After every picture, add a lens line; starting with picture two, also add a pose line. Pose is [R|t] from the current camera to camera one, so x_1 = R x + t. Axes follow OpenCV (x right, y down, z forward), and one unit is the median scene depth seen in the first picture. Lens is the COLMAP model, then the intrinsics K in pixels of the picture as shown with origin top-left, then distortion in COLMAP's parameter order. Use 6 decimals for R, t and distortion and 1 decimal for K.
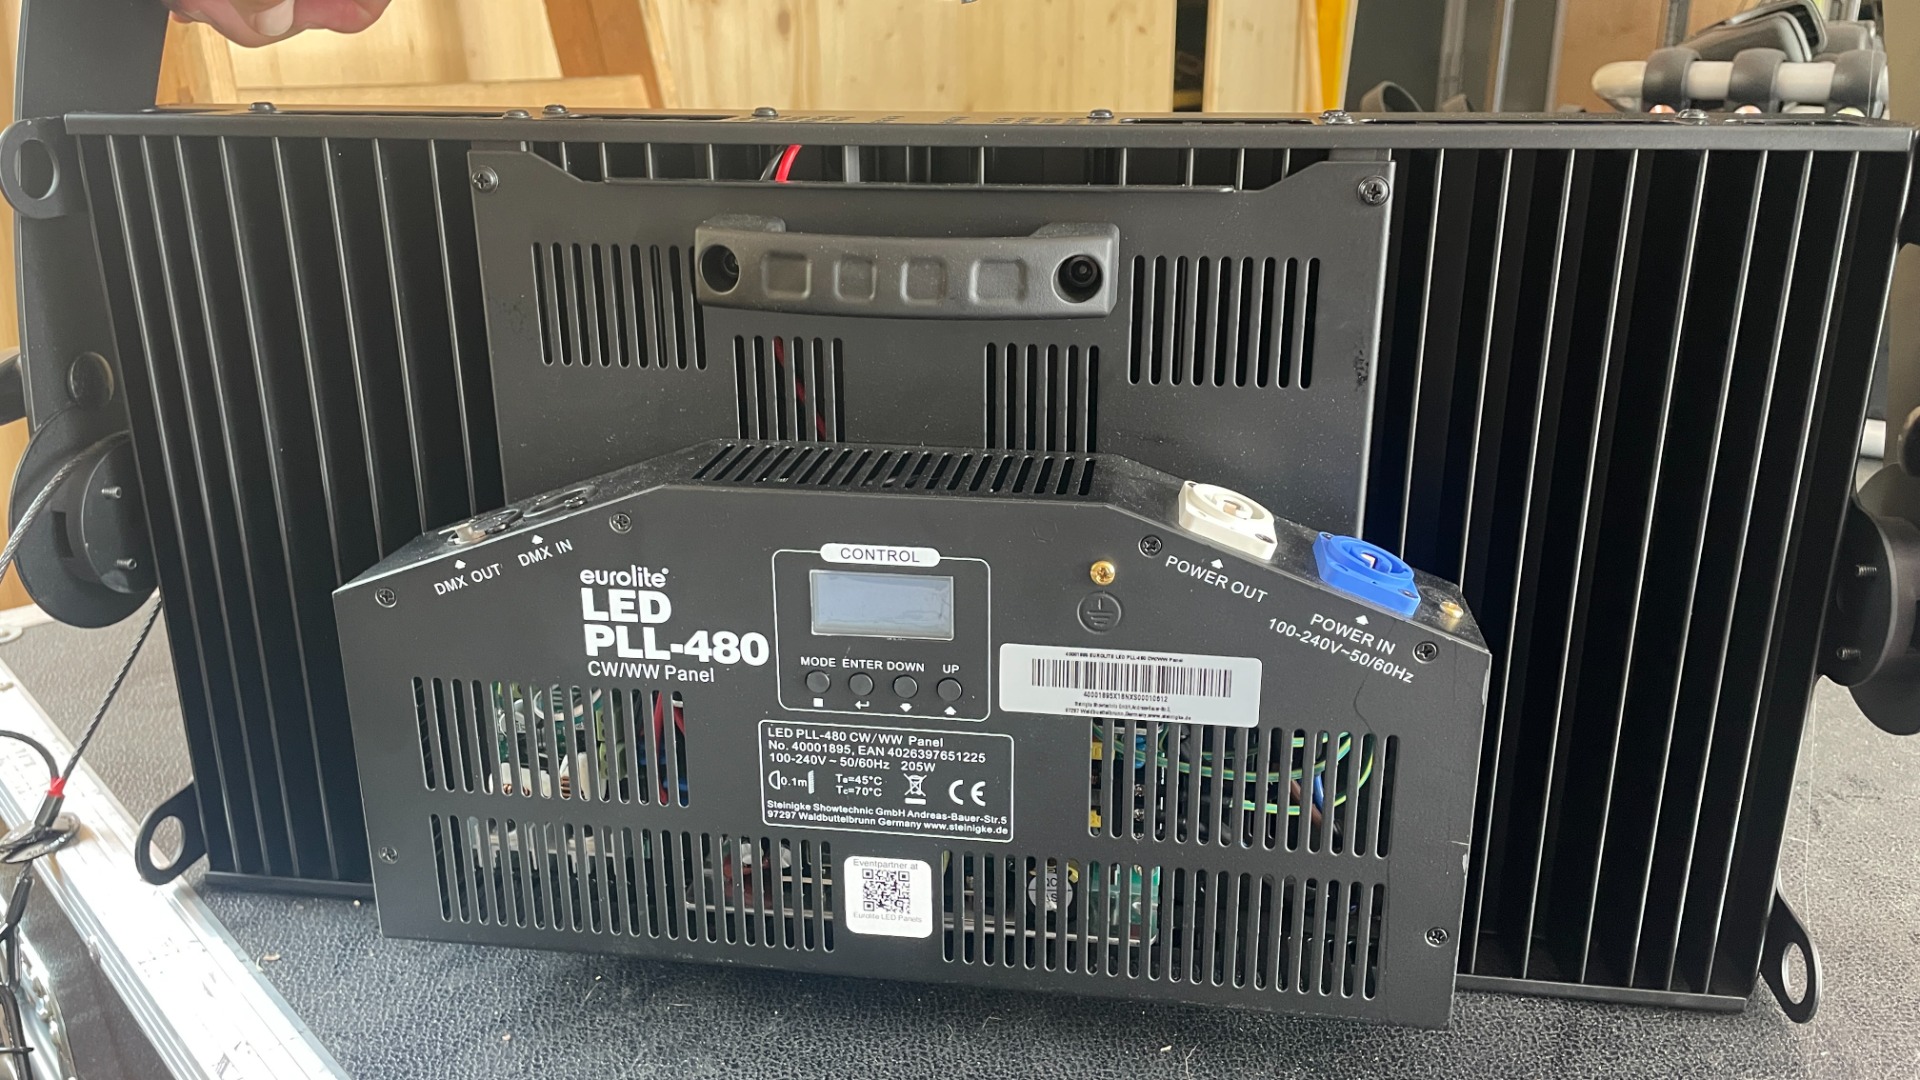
lens RADIAL K [[1464.8, 0, 960.0], [0, 1464.8, 540.0], [0, 0, 1]] dist [0.040406, -0.107719]
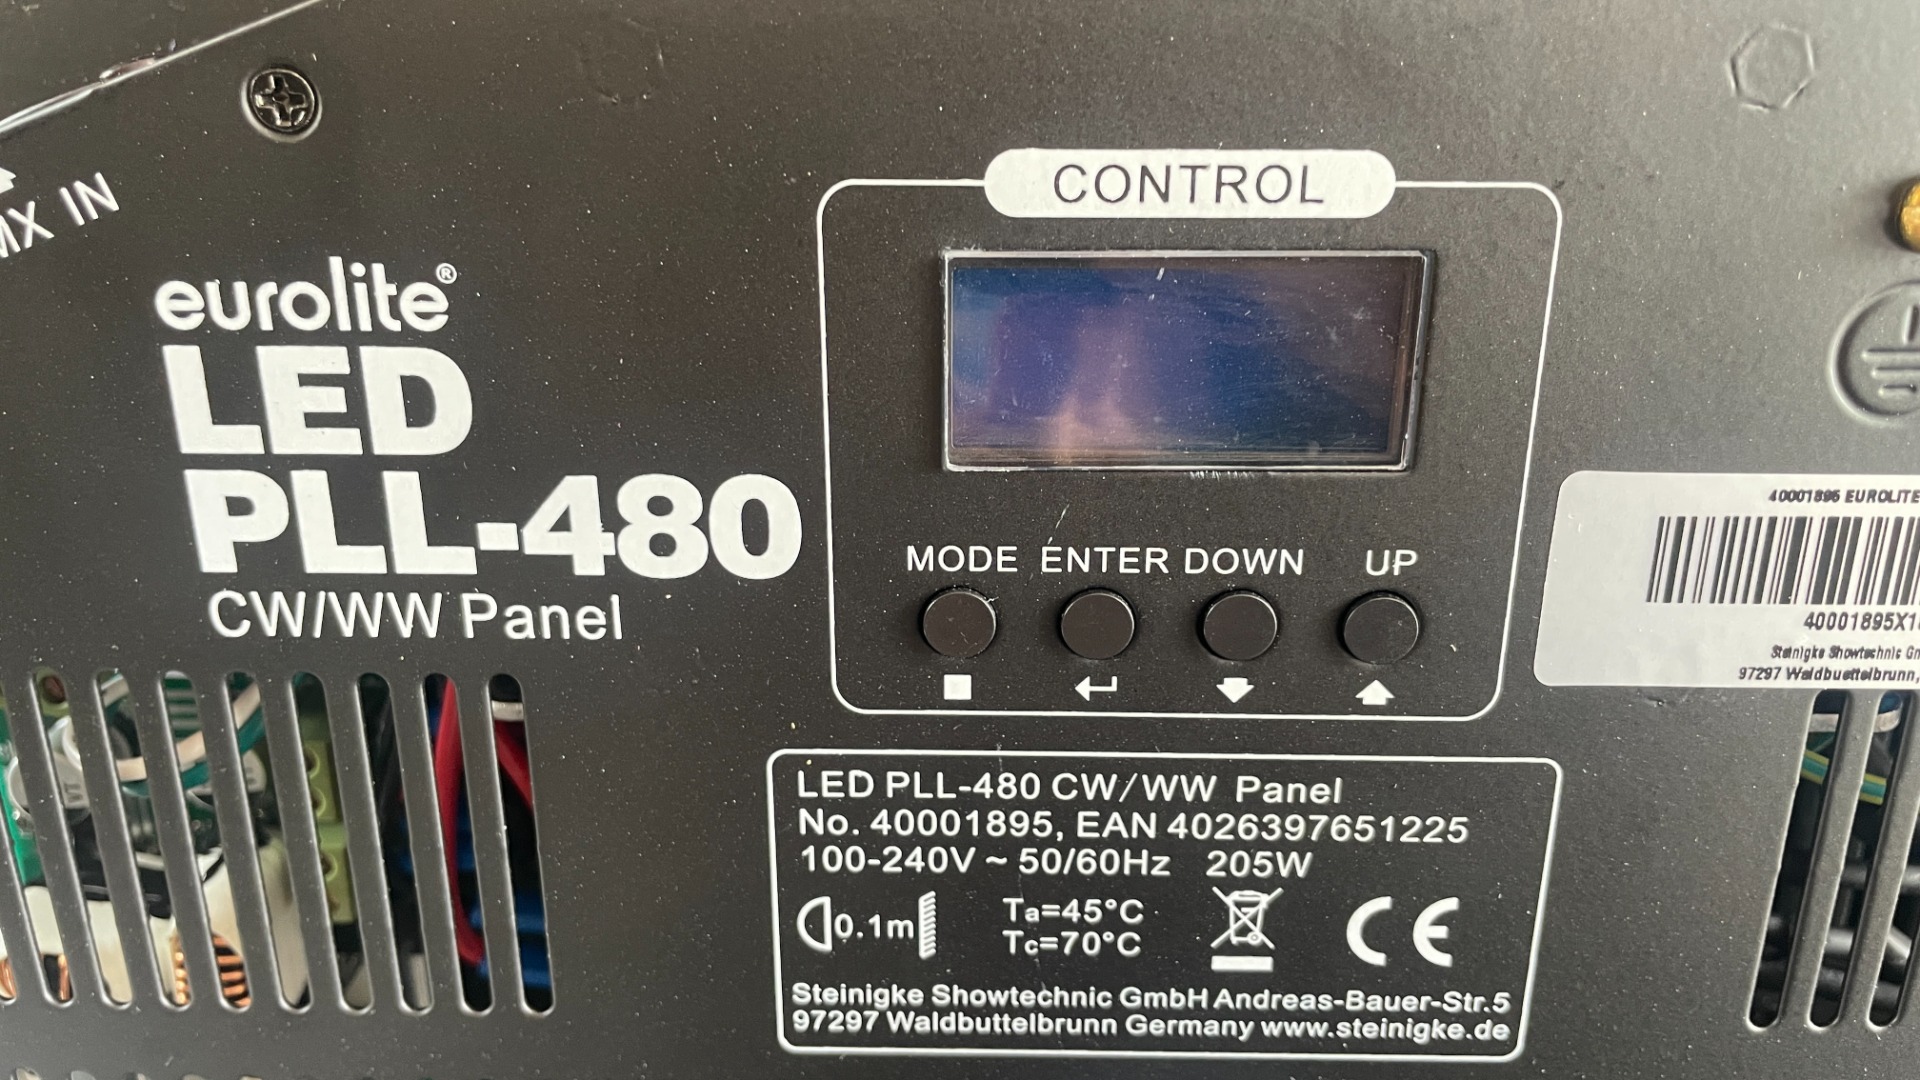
lens RADIAL K [[1464.8, 0, 960.0], [0, 1464.8, 540.0], [0, 0, 1]] dist [0.040406, -0.107719]
pose [[0.991544, -0.037587, 0.124205, -0.134338], [0.034921, 0.999112, 0.023574, 0.070561], [-0.124981, -0.019038, 0.991977, 0.677688]]
